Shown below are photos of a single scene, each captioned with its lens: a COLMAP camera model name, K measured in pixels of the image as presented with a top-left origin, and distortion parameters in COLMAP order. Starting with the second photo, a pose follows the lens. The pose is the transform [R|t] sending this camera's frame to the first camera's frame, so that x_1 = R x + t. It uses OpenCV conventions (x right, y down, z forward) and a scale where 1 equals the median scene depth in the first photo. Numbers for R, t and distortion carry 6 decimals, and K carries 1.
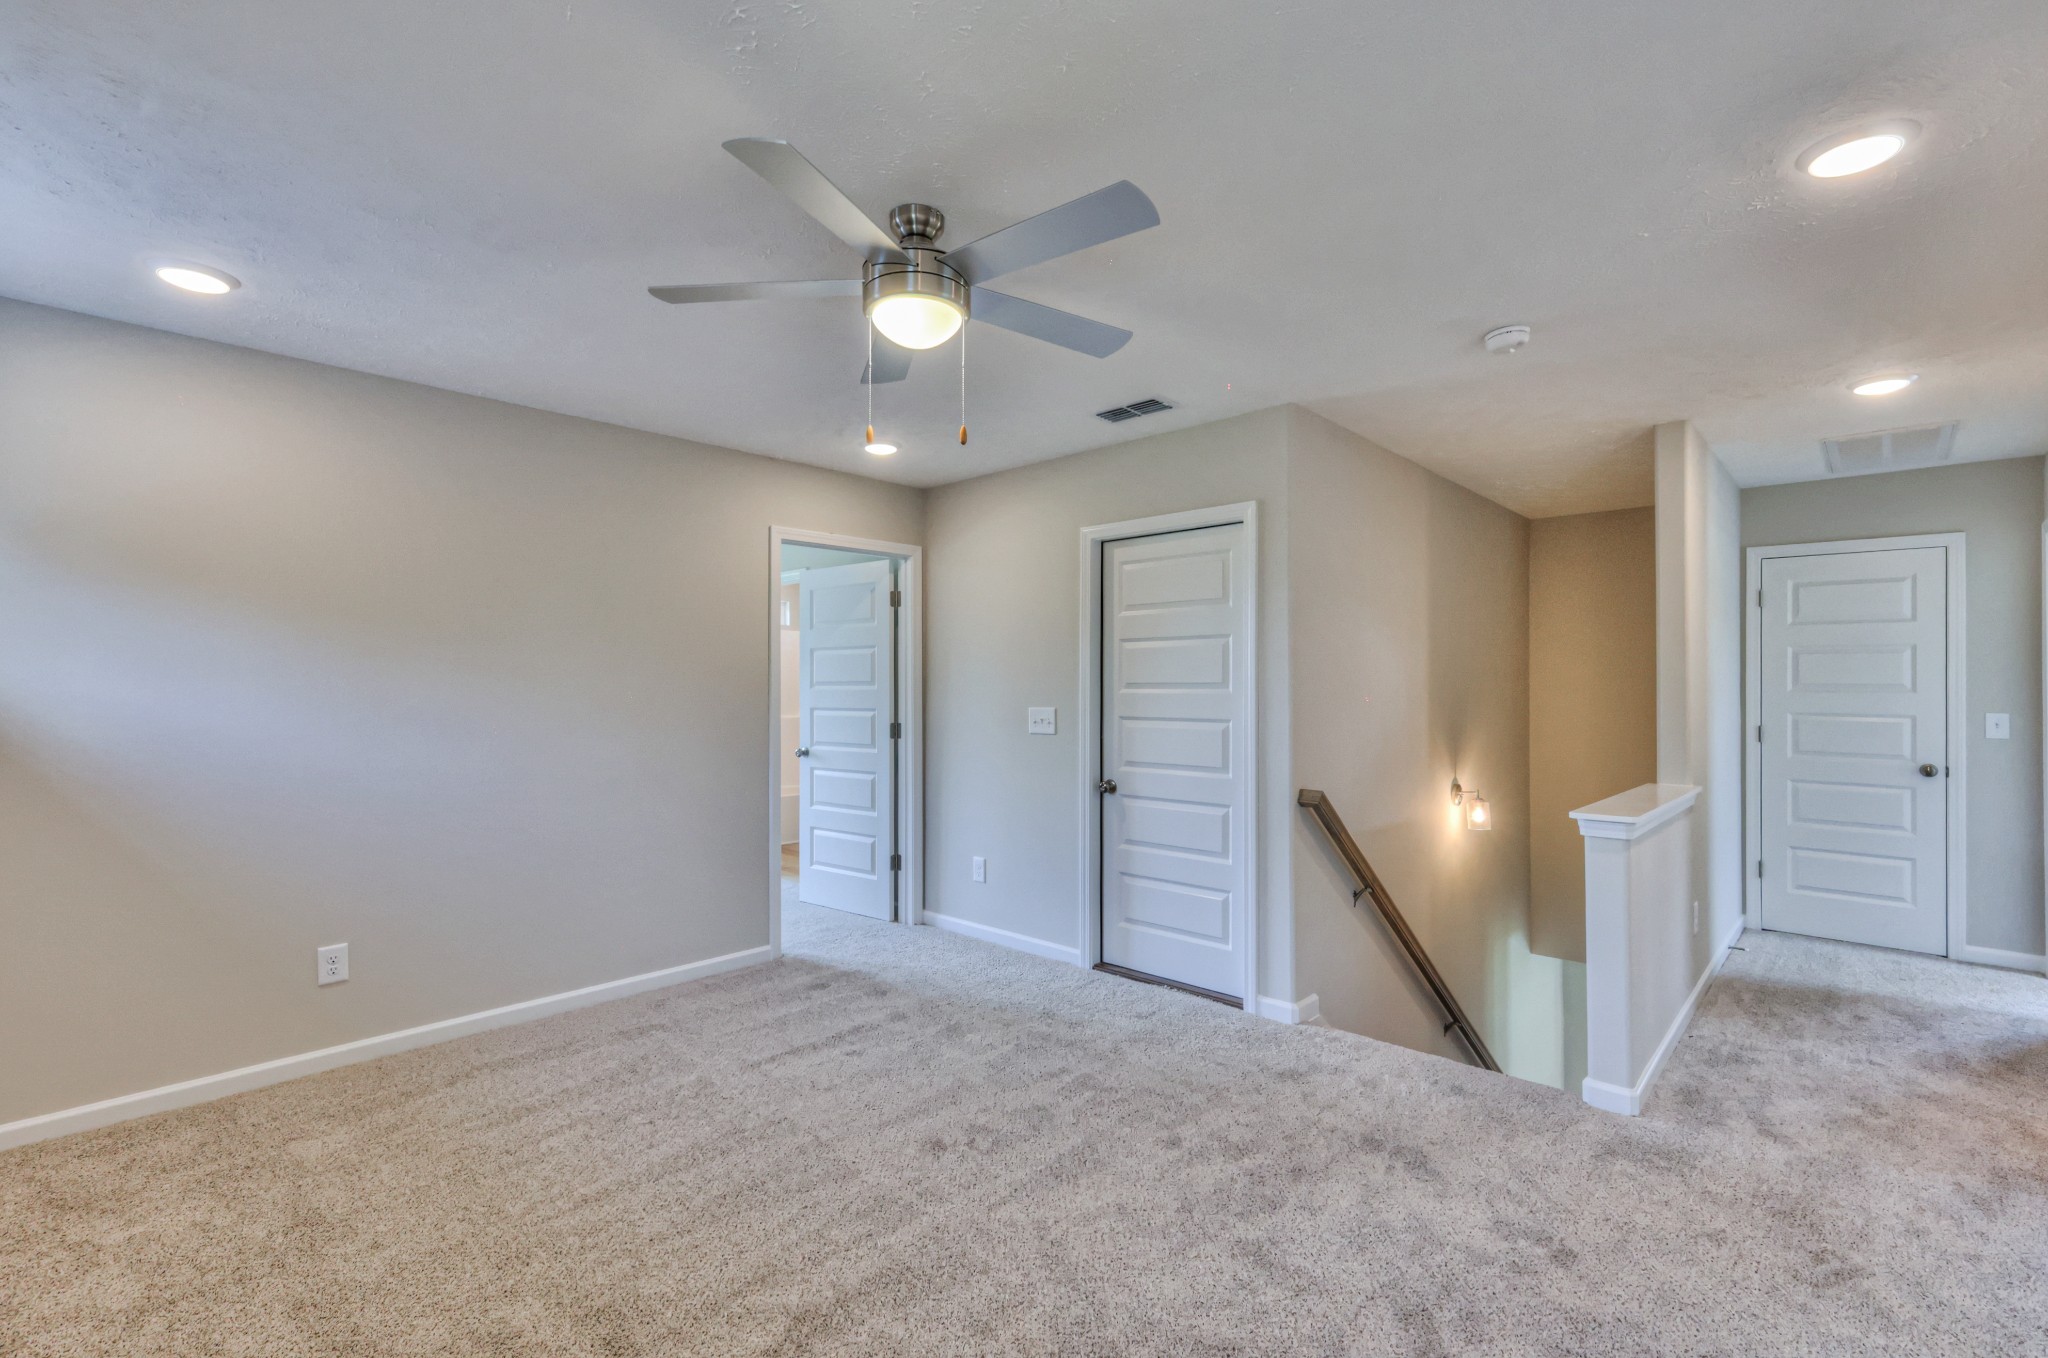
lens RADIAL K [[907.1, 0, 1032.2], [0, 907.1, 674.3], [0, 0, 1]] dist [0.004679, 0.000693]
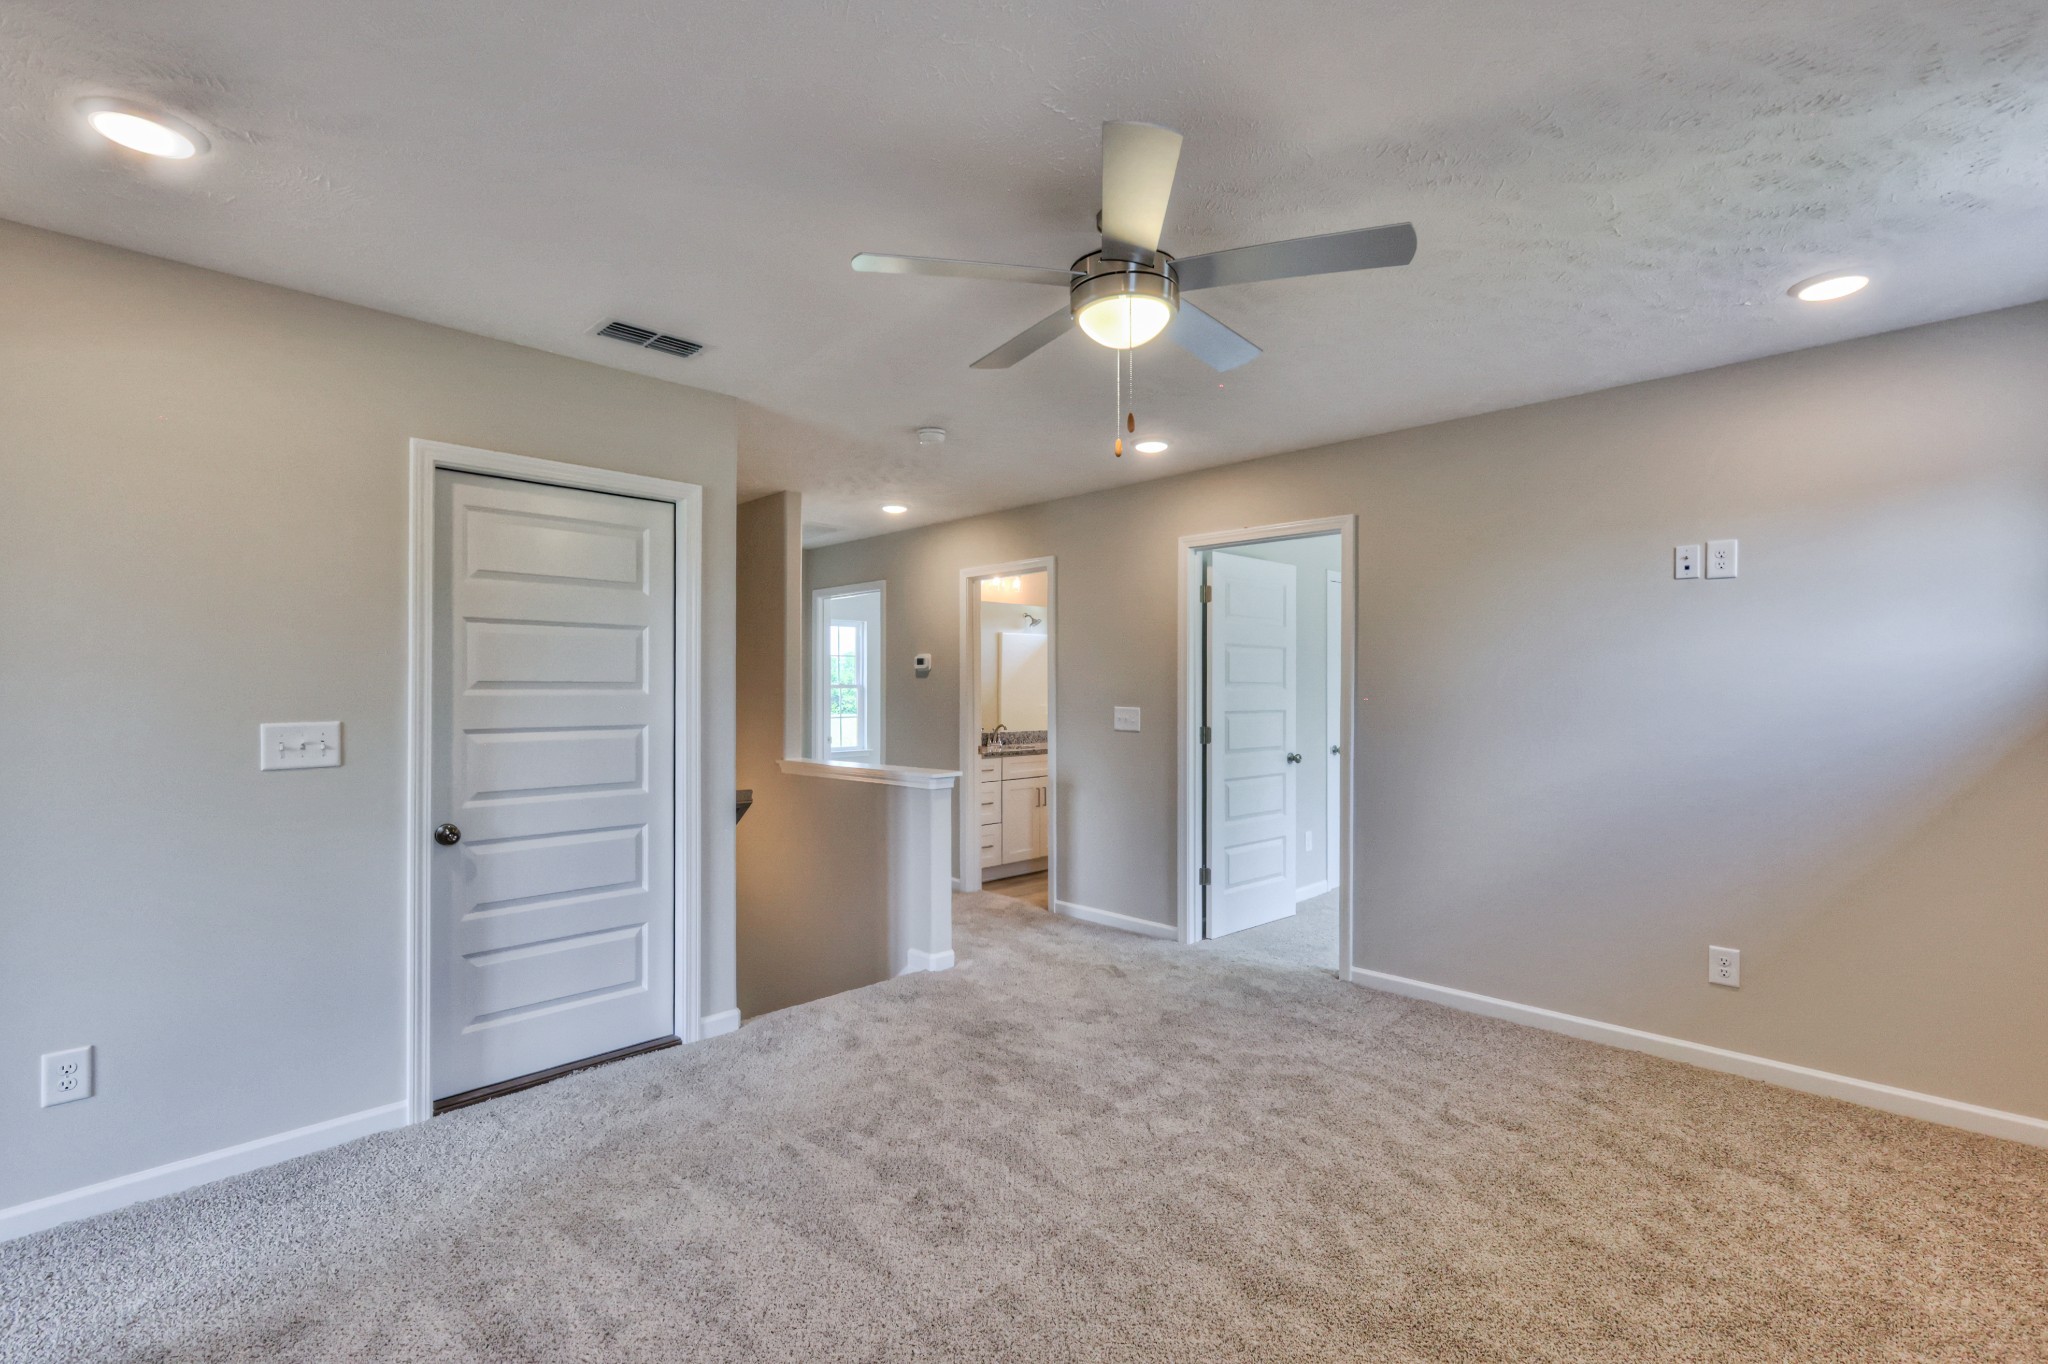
lens RADIAL K [[907.1, 0, 1032.2], [0, 907.1, 677.3], [0, 0, 1]] dist [0.004679, 0.000693]
pose [[0.032743, 0.009114, 0.999422, -0.657898], [-0.015977, 0.999835, -0.008594, 0.006852], [-0.999336, -0.015687, 0.032883, 0.622896]]
